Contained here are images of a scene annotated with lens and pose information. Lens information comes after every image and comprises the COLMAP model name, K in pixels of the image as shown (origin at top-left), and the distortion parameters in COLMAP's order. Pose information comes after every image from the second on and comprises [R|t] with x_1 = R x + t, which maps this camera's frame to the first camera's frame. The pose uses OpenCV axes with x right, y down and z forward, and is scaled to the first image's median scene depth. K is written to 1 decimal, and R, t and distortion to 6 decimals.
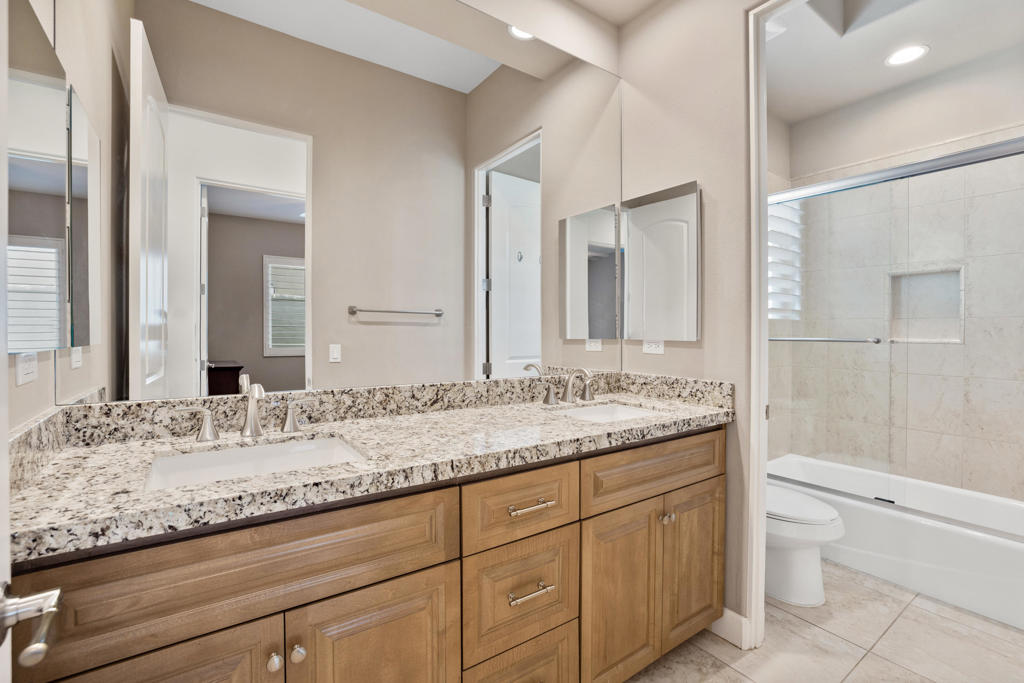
lens RADIAL K [[454.5, 0, 514.8], [0, 454.5, 333.3], [0, 0, 1]] dist [-0.000652, 0.000207]
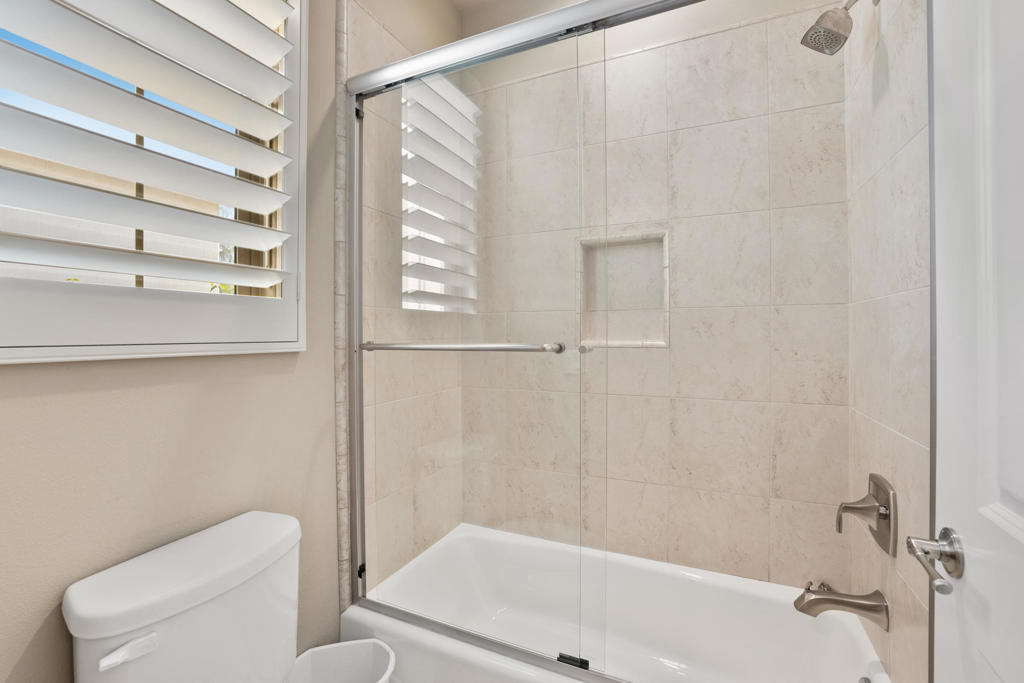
lens RADIAL K [[444.1, 0, 507.9], [0, 444.1, 336.2], [0, 0, 1]] dist [-0.019006, 0.010637]
pose [[0.871904, -0.009987, 0.489576, 0.449543], [0.009344, 0.999949, 0.003759, 0.001740], [-0.489589, 0.001297, 0.871953, 0.532391]]
